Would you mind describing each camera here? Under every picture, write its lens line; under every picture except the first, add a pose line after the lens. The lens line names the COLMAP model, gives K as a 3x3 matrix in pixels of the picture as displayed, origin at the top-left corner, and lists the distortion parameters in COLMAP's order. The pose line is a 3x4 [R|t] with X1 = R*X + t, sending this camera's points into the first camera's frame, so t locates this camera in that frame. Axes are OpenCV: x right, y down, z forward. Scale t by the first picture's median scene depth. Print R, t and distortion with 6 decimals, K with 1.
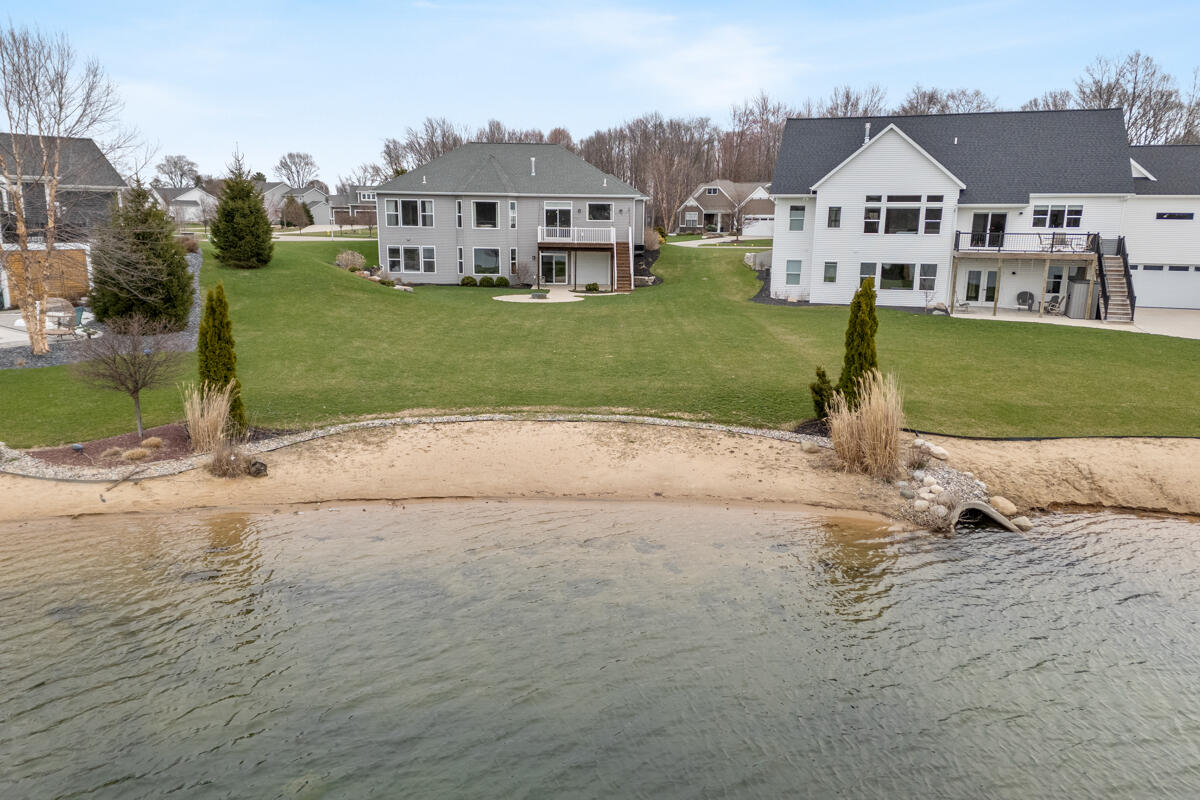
lens RADIAL K [[868.0, 0, 600.0], [0, 868.0, 400.0], [0, 0, 1]] dist [0.101709, -0.108504]
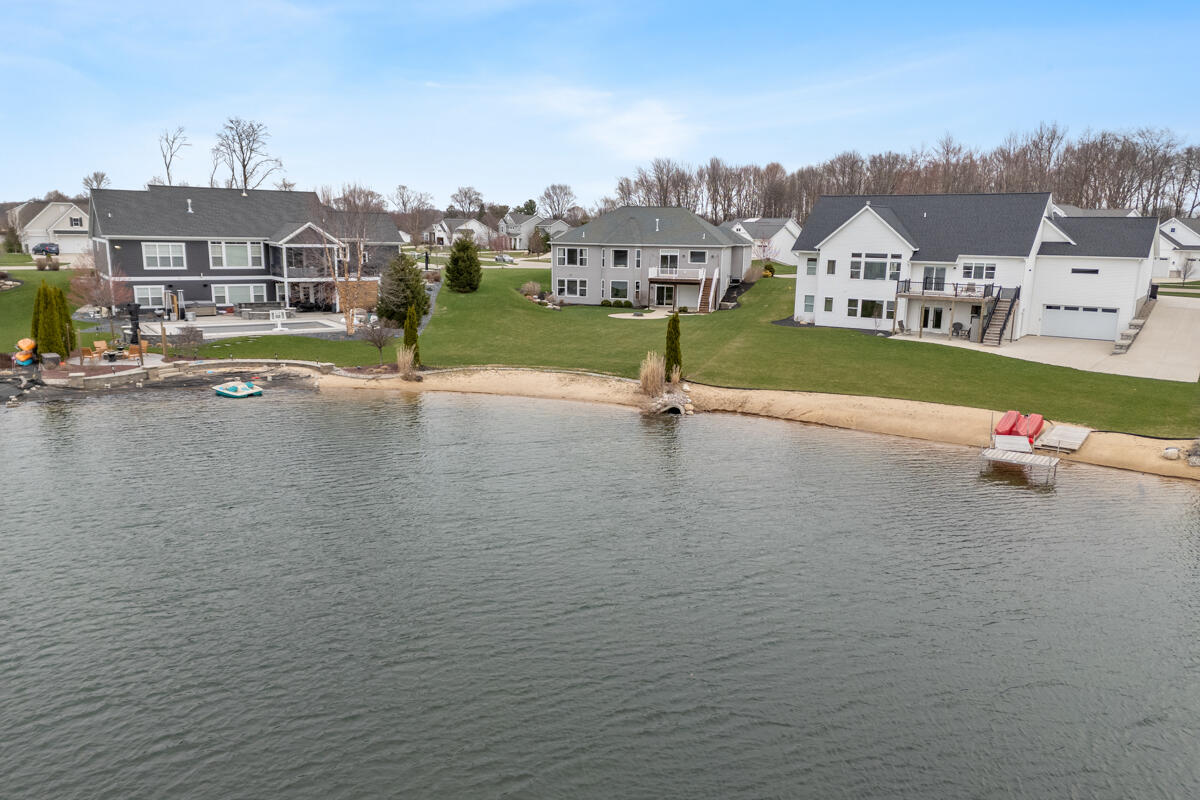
lens RADIAL K [[868.0, 0, 600.0], [0, 868.0, 400.0], [0, 0, 1]] dist [0.101709, -0.108504]
pose [[0.956982, 0.060258, -0.283821, 0.318803], [-0.065172, 0.997843, -0.007895, 0.047460], [0.282733, 0.026052, 0.958845, -0.488241]]
